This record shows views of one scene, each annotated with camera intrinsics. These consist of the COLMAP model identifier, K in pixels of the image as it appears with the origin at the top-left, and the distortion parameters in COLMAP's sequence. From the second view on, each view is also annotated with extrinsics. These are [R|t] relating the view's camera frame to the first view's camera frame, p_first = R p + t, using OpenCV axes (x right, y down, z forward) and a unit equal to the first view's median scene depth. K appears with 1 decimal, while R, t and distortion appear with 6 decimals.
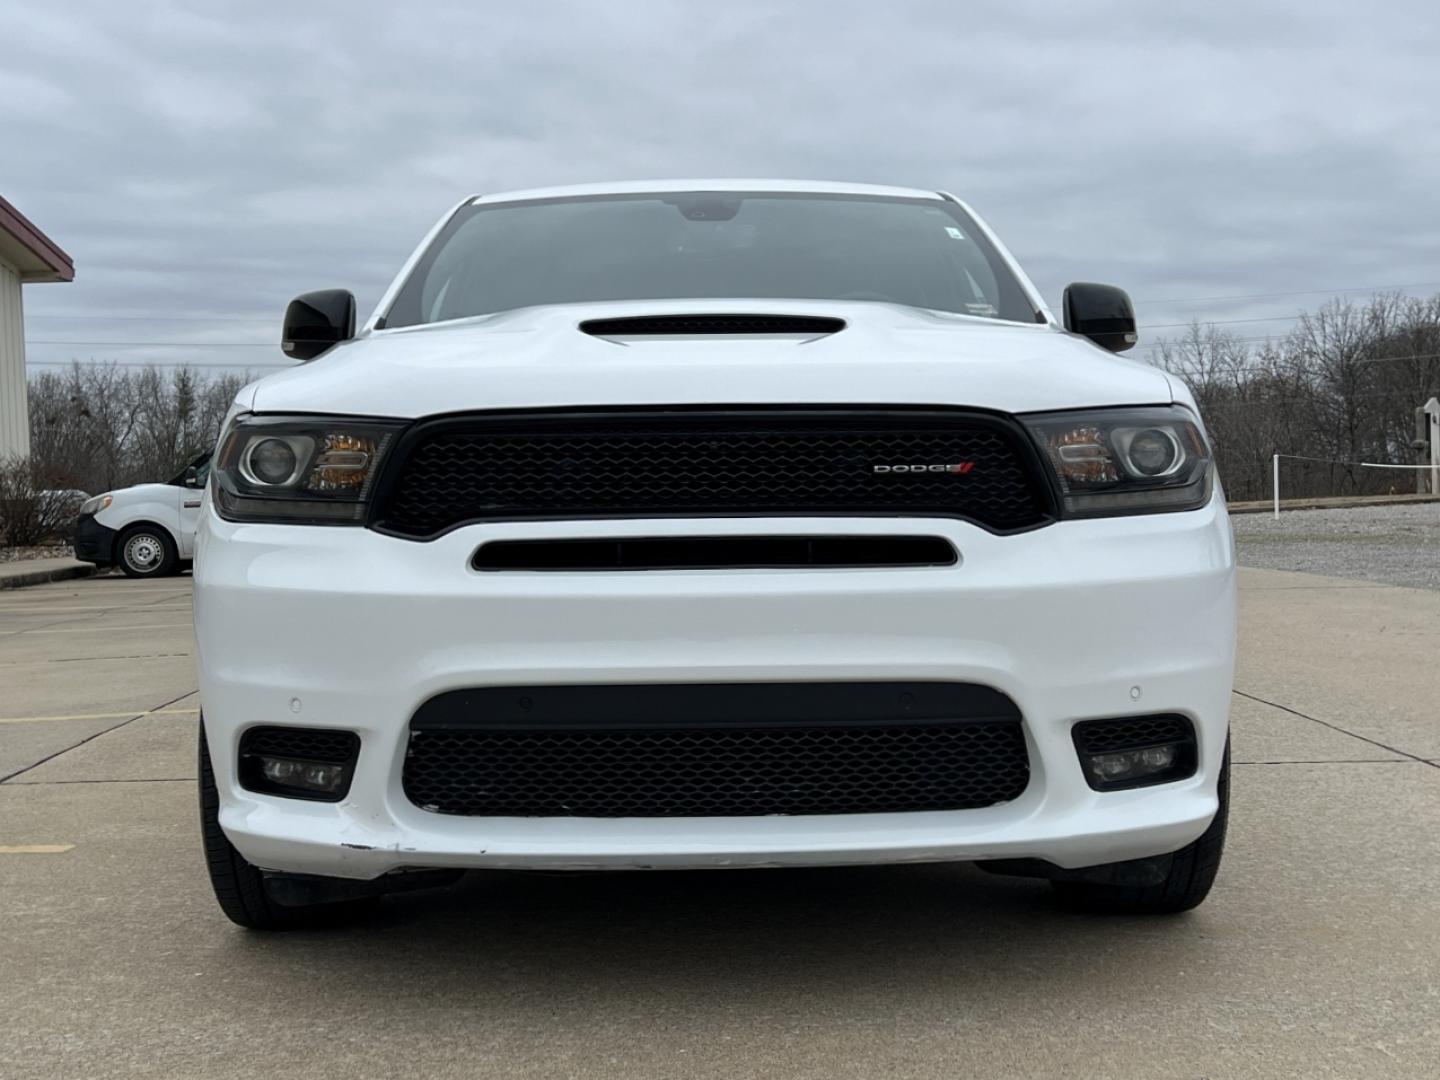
lens RADIAL K [[1914.8, 0, 715.5], [0, 1914.8, 540.5], [0, 0, 1]] dist [0.108168, 0.000000]
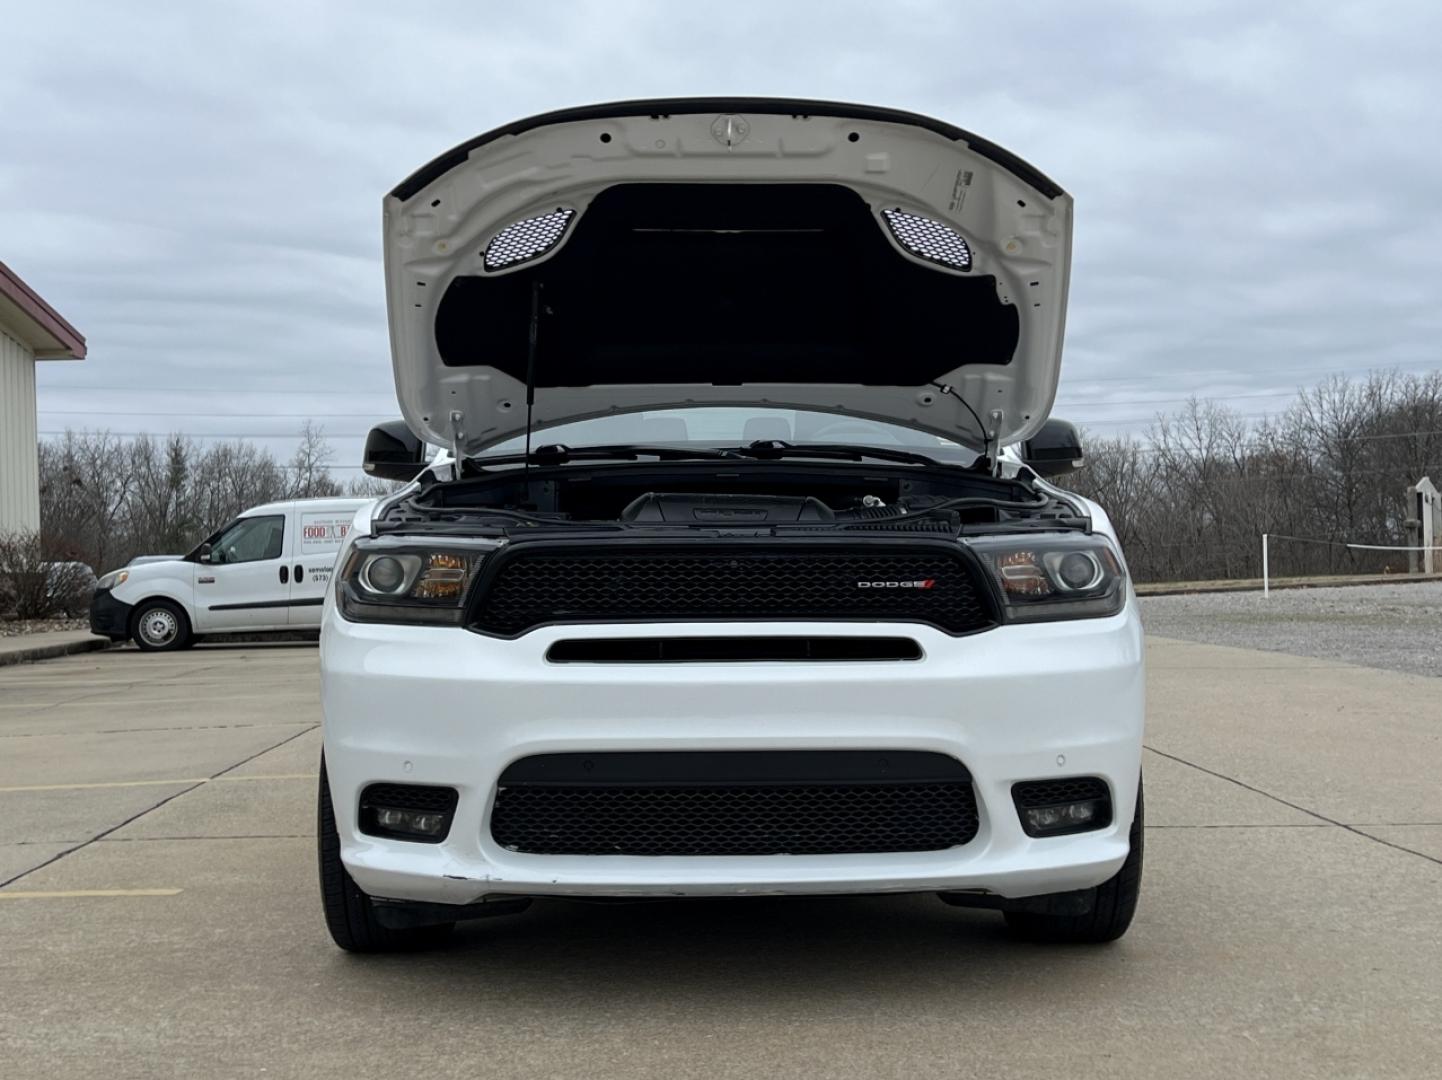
lens RADIAL K [[1917.5, 0, 721.4], [0, 1917.5, 526.8], [0, 0, 1]] dist [0.108168, 0.000000]
pose [[0.999975, 0.005276, 0.004746, -0.015201], [-0.005056, 0.998964, -0.045219, -0.016775], [-0.004979, 0.045194, 0.998966, -0.282906]]
